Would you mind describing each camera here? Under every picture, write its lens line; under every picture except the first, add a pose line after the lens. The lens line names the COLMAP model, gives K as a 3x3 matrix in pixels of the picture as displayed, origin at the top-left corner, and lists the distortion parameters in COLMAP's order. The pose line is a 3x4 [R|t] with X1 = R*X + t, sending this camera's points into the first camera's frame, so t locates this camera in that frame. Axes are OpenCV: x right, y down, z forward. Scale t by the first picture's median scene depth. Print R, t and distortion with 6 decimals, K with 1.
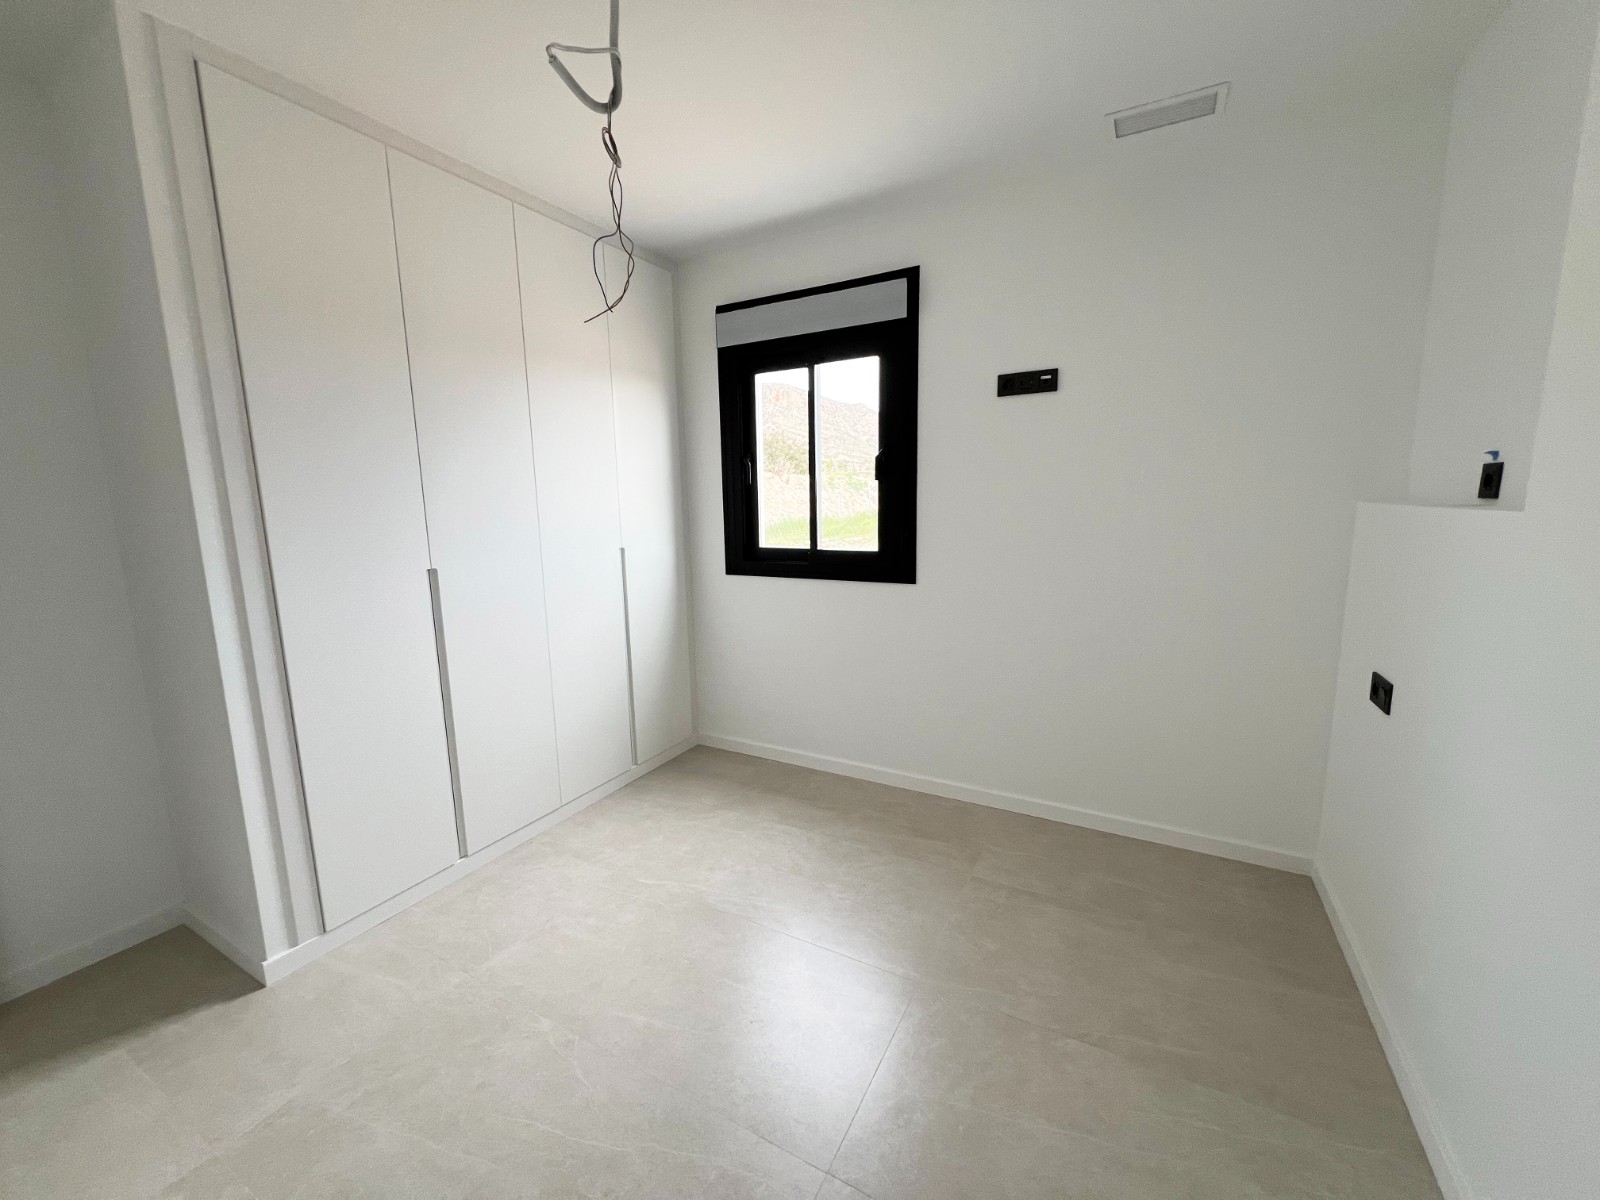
lens RADIAL K [[634.0, 0, 798.6], [0, 634.0, 594.2], [0, 0, 1]] dist [-0.001751, 0.000065]
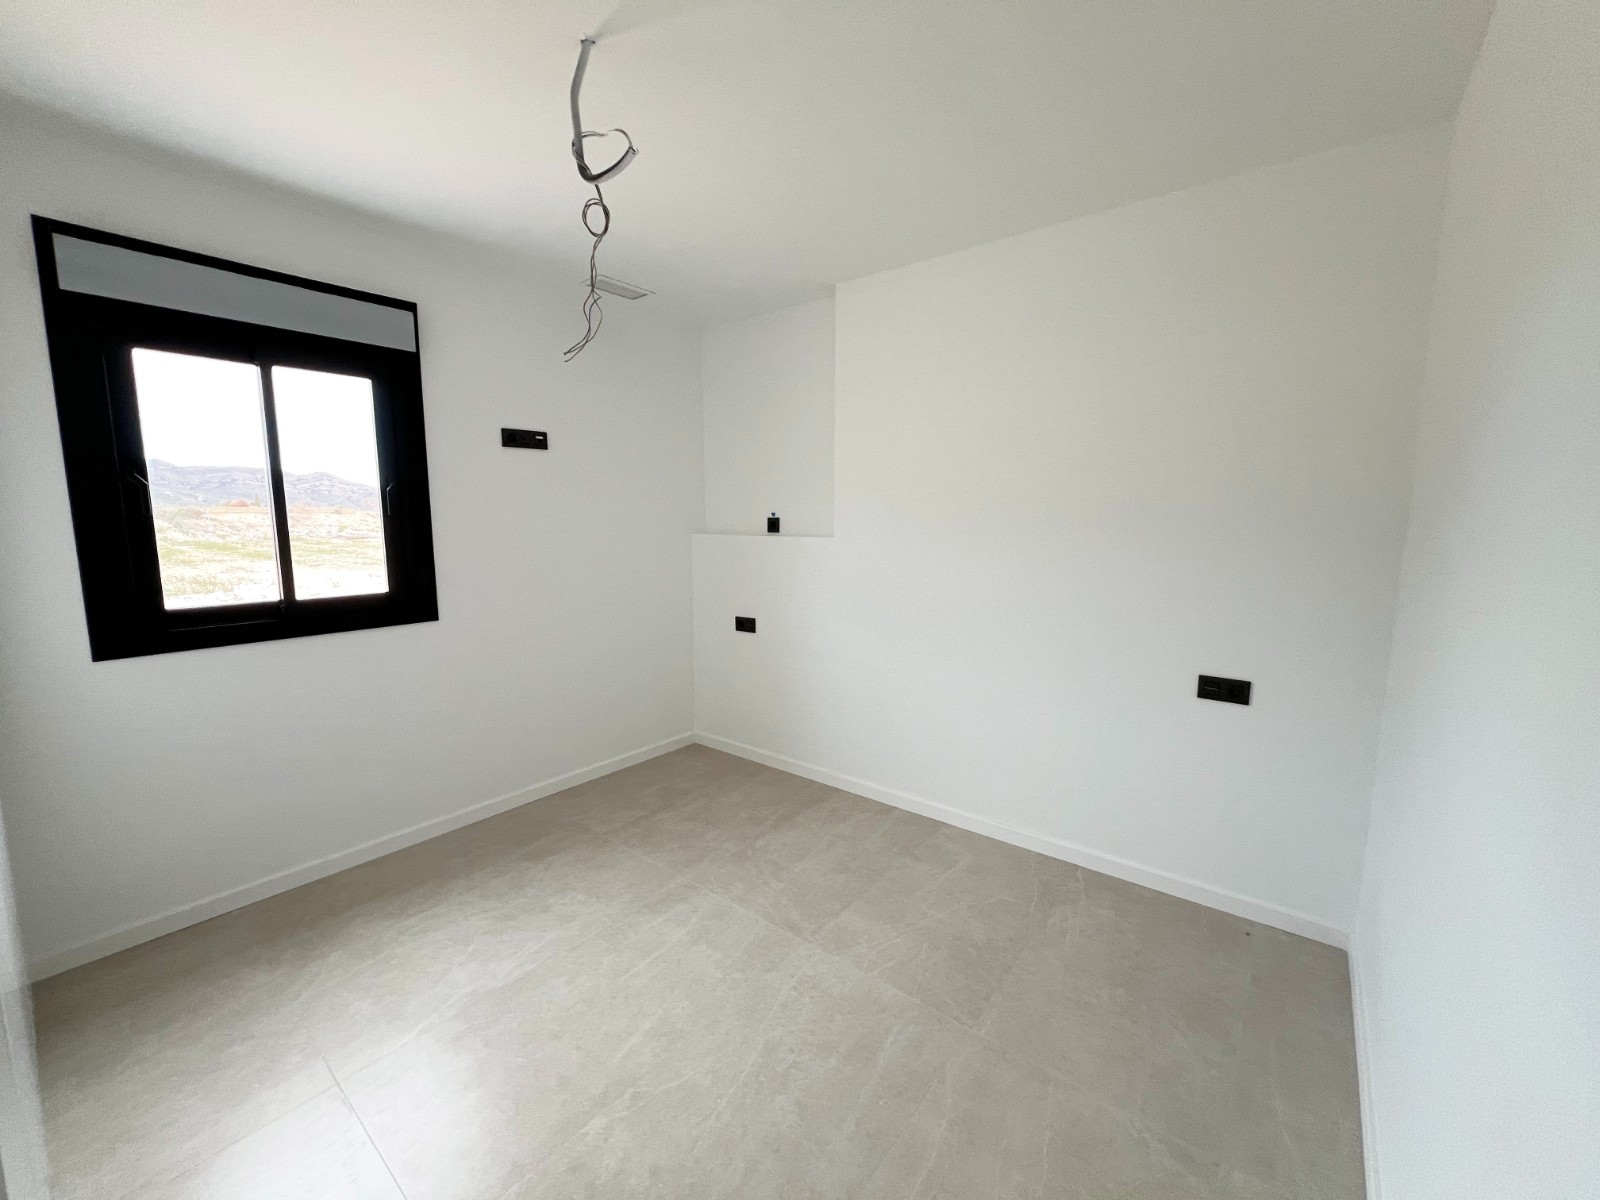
lens RADIAL K [[639.2, 0, 780.2], [0, 639.2, 596.9], [0, 0, 1]] dist [-0.010906, 0.000349]
pose [[0.185316, -0.104675, 0.977088, -0.766133], [0.148114, 0.985927, 0.077530, -0.056170], [-0.971453, 0.130353, 0.198212, 0.316340]]
